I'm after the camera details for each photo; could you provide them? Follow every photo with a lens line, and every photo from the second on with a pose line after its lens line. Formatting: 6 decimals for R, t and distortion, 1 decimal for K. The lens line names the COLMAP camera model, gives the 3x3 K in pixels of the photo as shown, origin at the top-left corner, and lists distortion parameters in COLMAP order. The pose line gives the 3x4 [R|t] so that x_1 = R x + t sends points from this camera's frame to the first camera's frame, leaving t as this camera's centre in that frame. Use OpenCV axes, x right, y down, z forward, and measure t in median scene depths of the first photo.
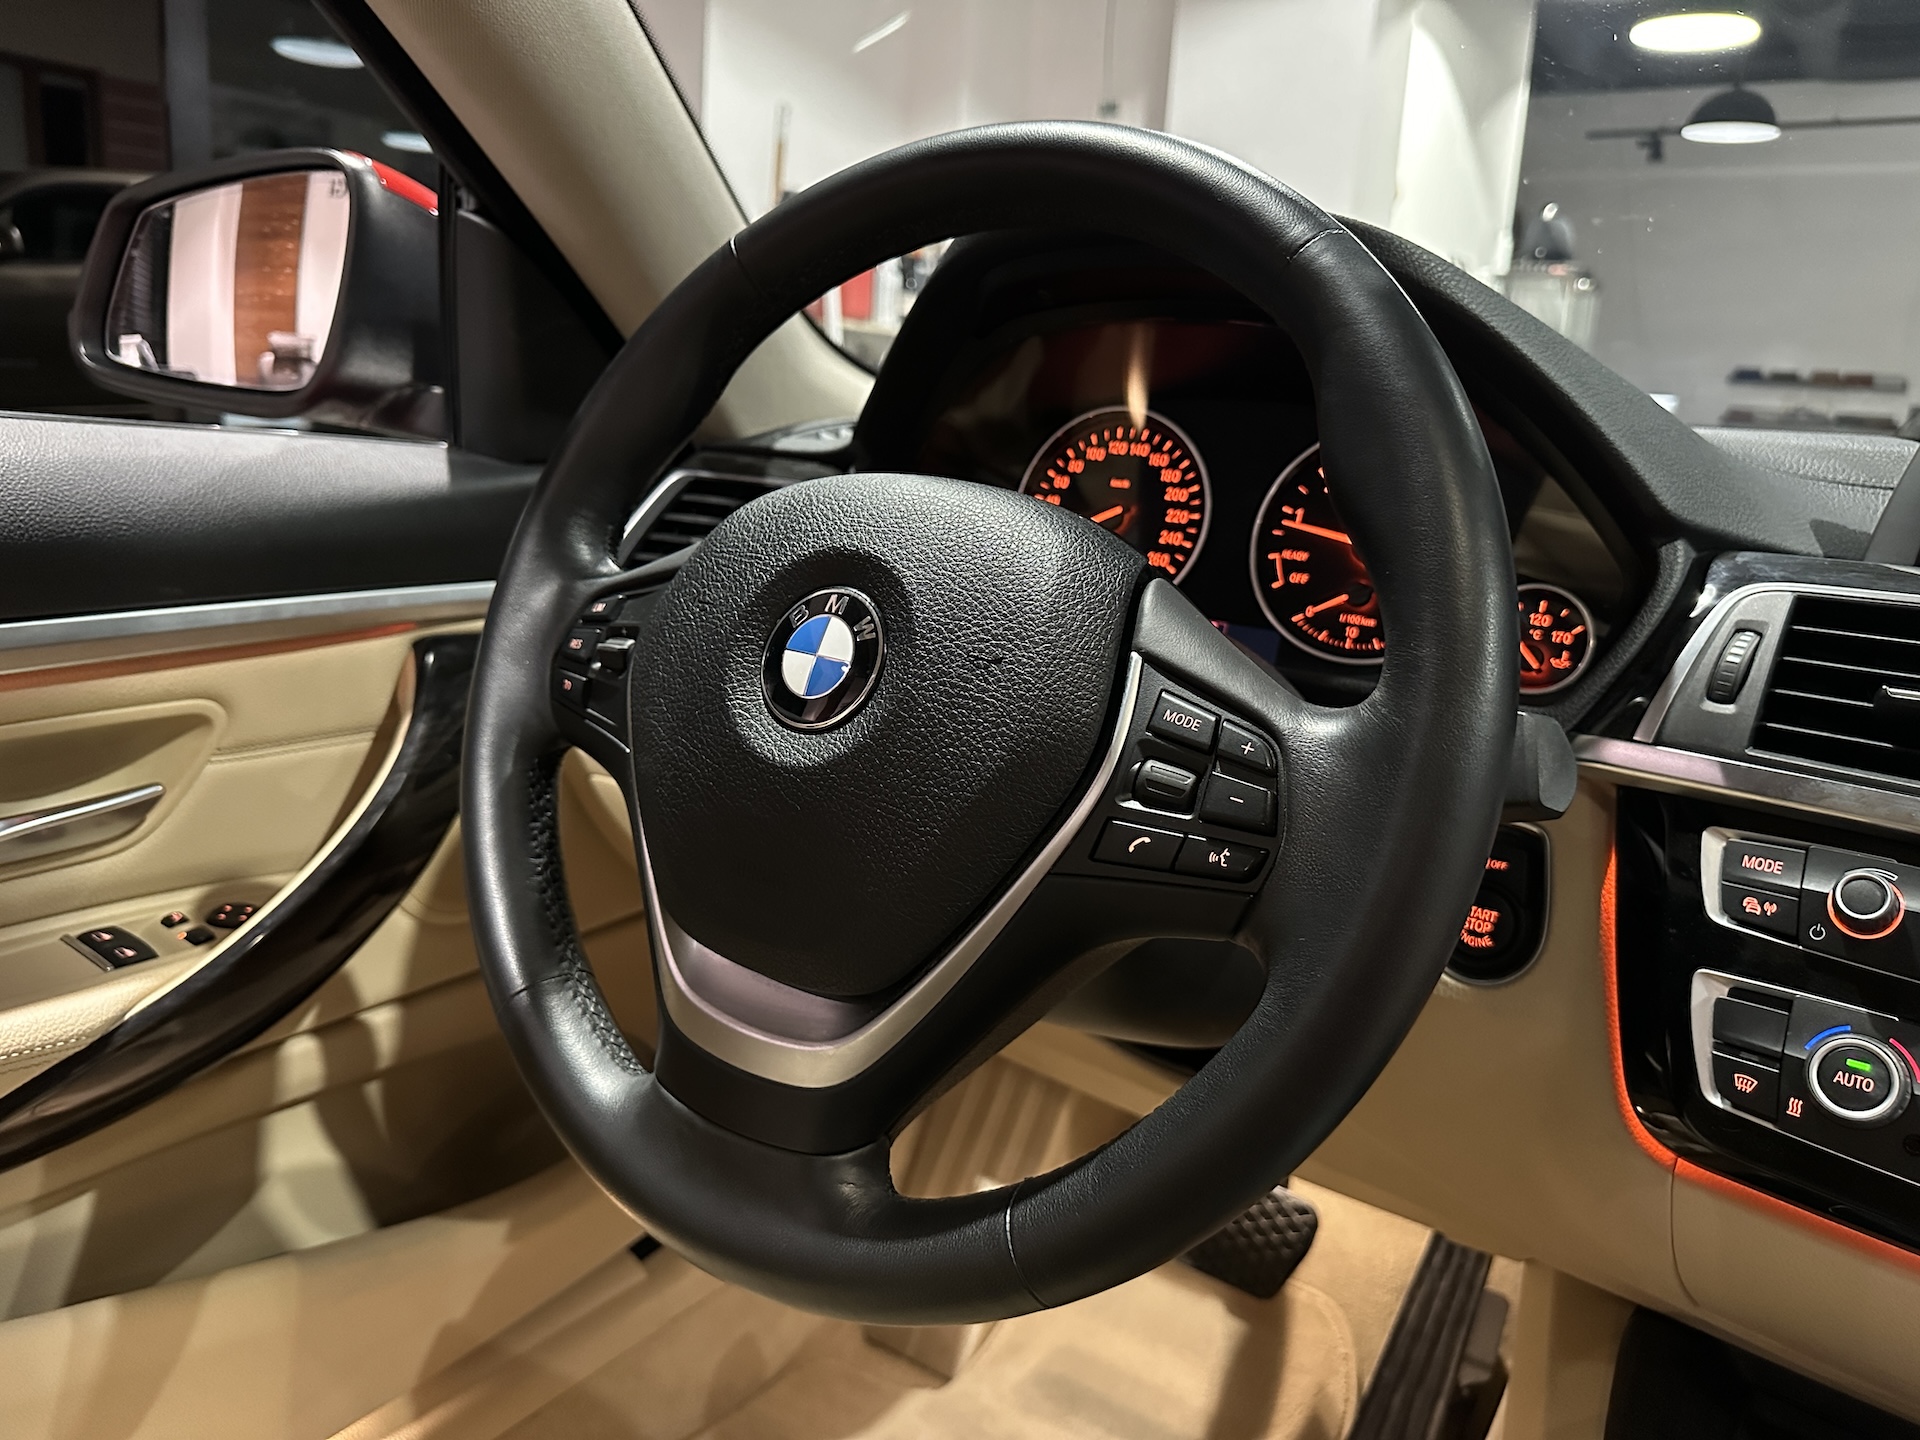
lens RADIAL K [[1379.3, 0, 978.6], [0, 1379.3, 715.6], [0, 0, 1]] dist [-0.007402, -0.005084]
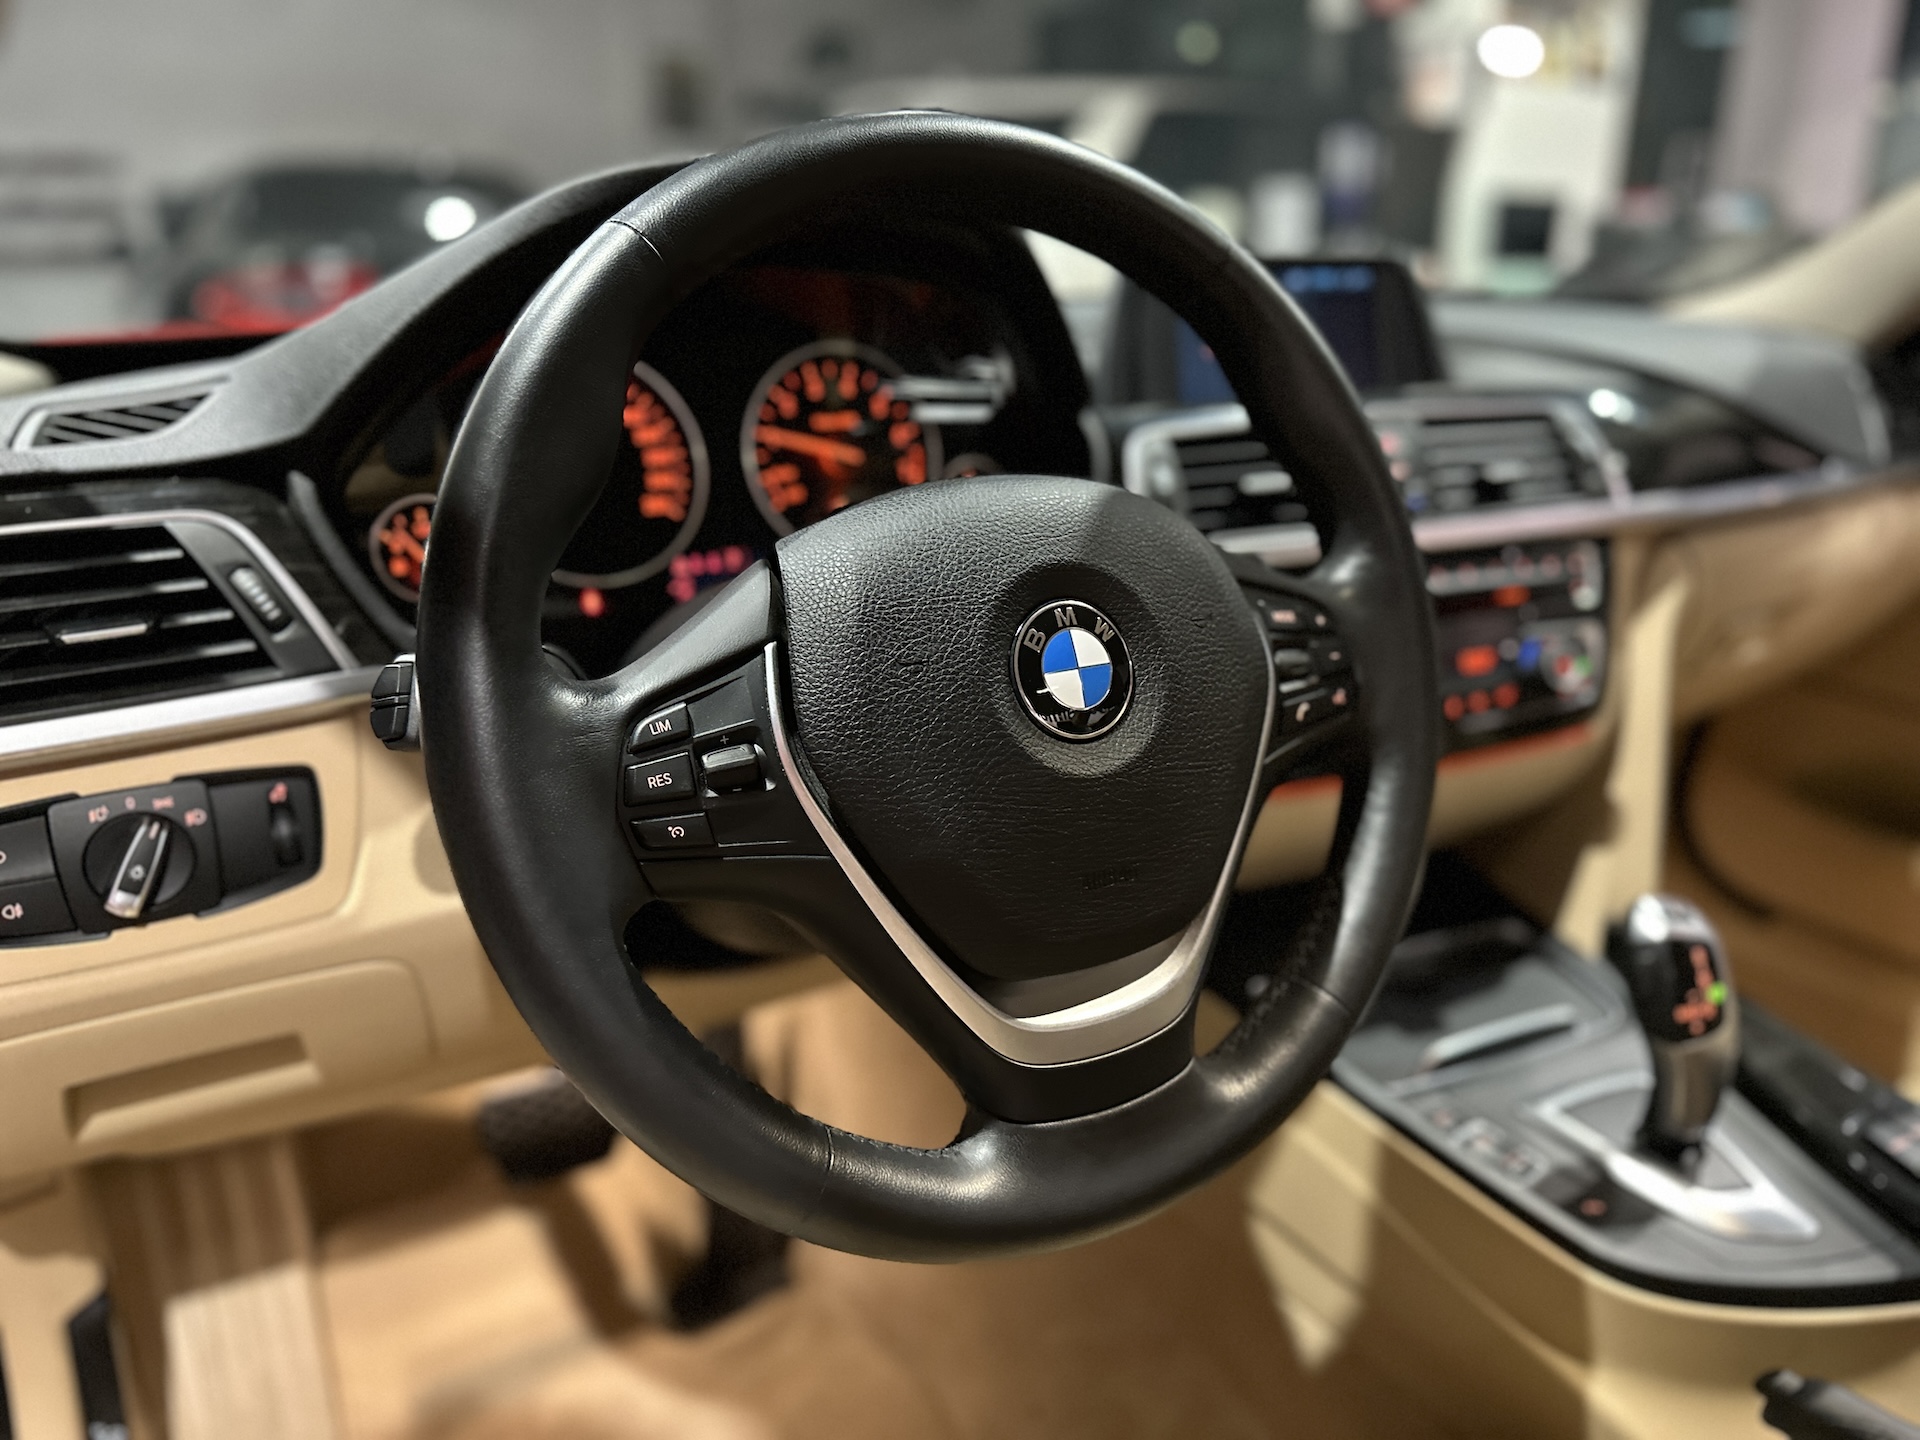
lens RADIAL K [[1379.3, 0, 978.6], [0, 1379.3, 715.6], [0, 0, 1]] dist [-0.007402, -0.005084]
pose [[0.396719, -0.352196, 0.847686, -0.927974], [0.214197, 0.933491, 0.287602, -0.289973], [-0.892599, 0.067474, 0.445773, 0.533797]]
